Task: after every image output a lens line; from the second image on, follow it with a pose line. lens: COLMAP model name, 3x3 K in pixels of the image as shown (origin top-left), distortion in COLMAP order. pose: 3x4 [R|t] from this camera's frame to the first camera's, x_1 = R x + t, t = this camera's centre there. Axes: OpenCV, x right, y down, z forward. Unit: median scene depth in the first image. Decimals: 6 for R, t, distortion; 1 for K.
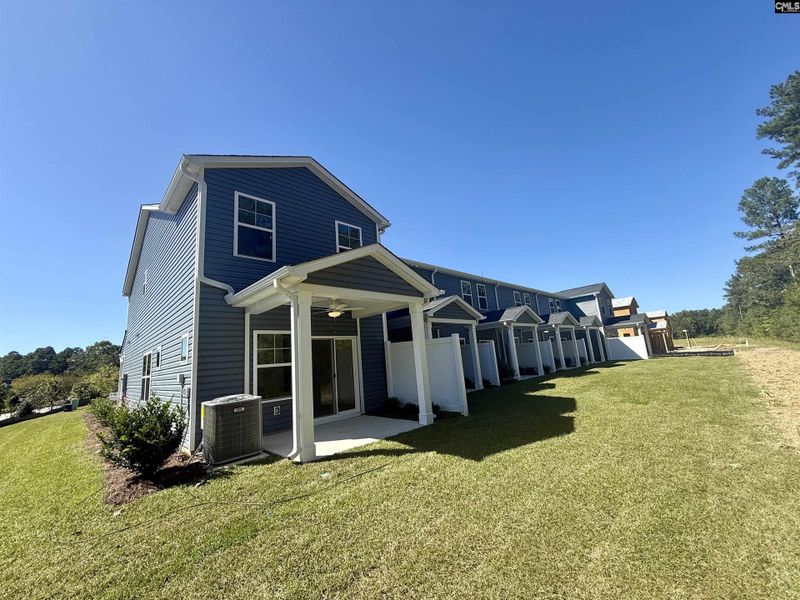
lens RADIAL K [[318.8, 0, 399.5], [0, 318.8, 300.7], [0, 0, 1]] dist [0.001666, -0.000591]
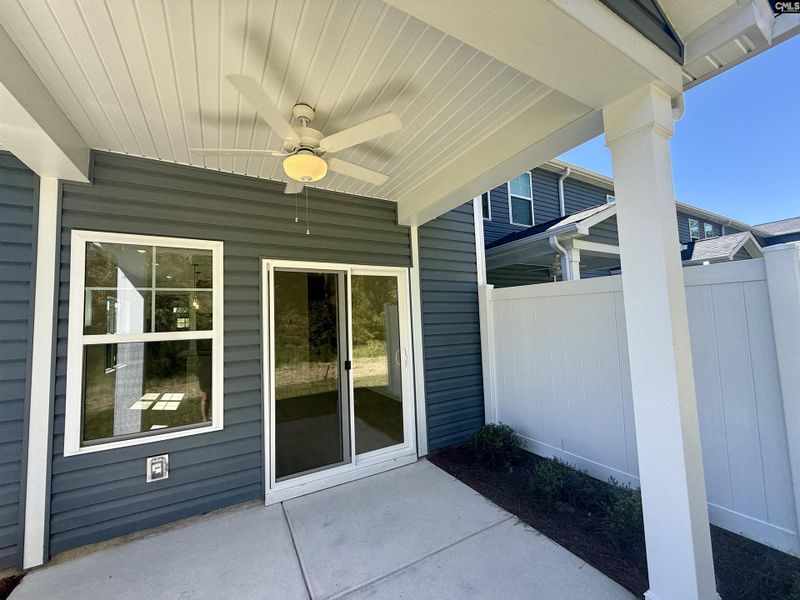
lens RADIAL K [[318.8, 0, 402.2], [0, 318.8, 298.9], [0, 0, 1]] dist [0.001666, -0.000591]
pose [[0.964676, 0.026216, -0.262132, -0.037148], [0.008650, 0.991348, 0.130978, 0.099186], [0.263298, -0.128619, 0.956102, 0.620701]]
